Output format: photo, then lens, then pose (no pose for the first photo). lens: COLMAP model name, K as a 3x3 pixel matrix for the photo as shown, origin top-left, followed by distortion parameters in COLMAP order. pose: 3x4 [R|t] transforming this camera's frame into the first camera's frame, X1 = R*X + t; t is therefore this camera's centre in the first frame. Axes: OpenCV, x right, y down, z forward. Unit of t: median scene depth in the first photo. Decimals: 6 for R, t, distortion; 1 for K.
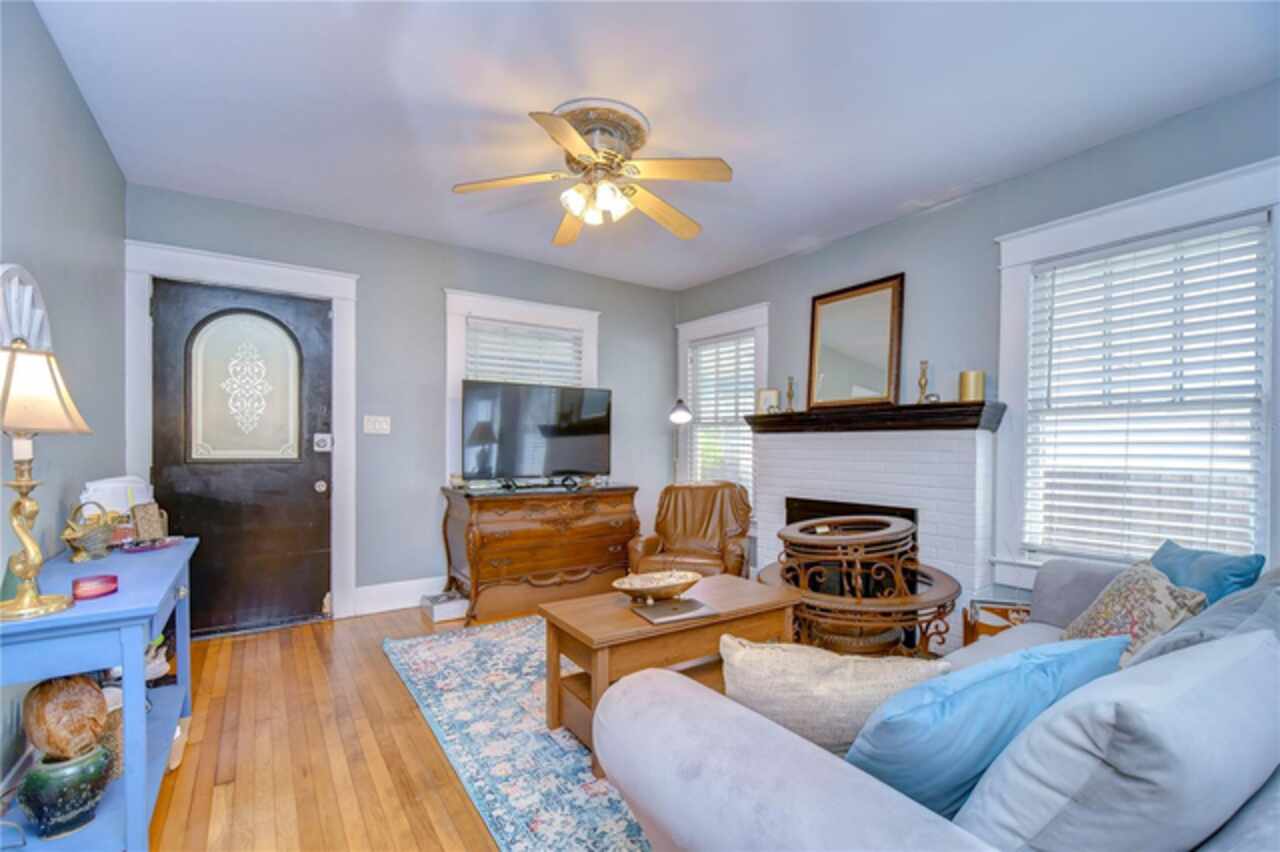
lens RADIAL K [[585.9, 0, 630.4], [0, 585.9, 448.6], [0, 0, 1]] dist [0.001254, -0.000235]
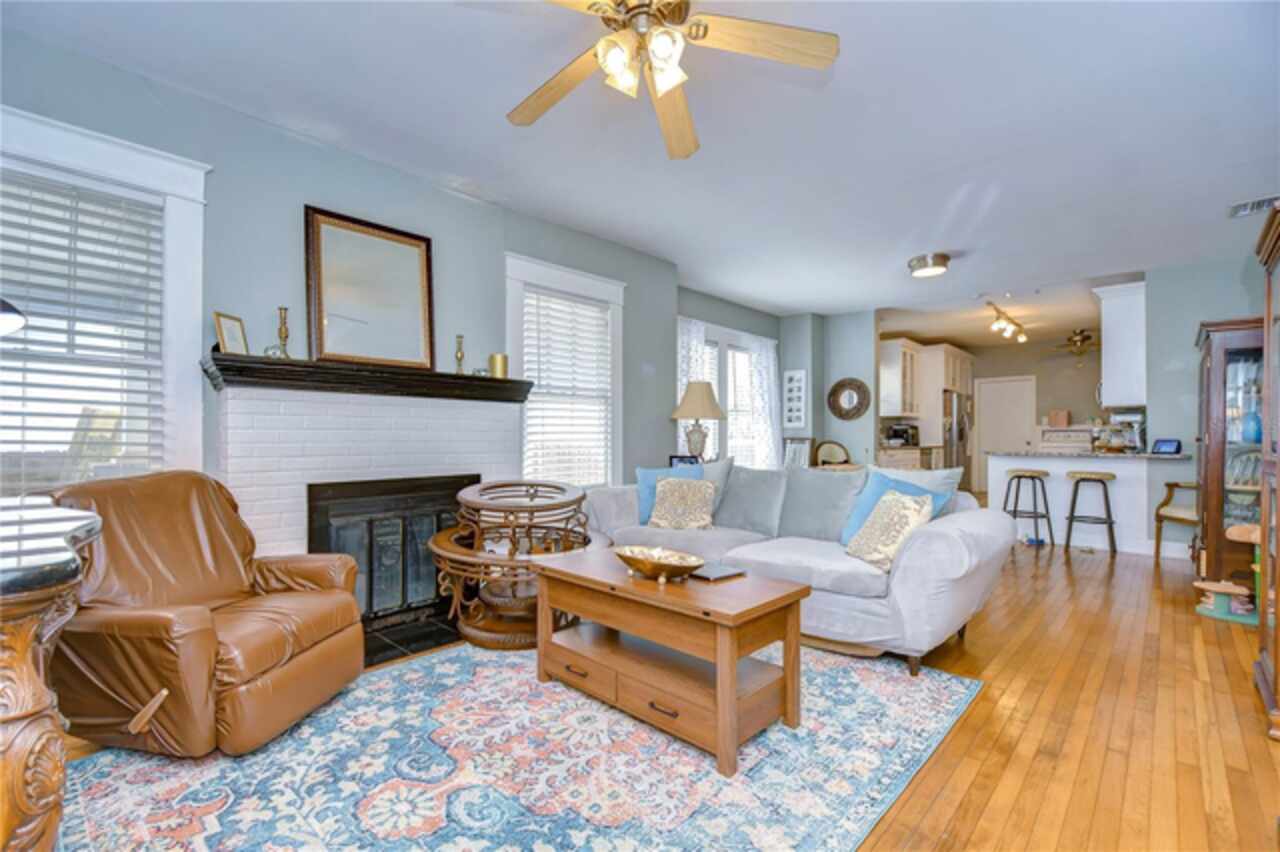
lens RADIAL K [[585.9, 0, 630.4], [0, 585.9, 448.6], [0, 0, 1]] dist [0.001254, -0.000235]
pose [[-0.259304, -0.029704, 0.965339, -0.656917], [-0.004793, 0.999554, 0.029470, 0.025600], [-0.965784, 0.003015, -0.259331, 1.050816]]
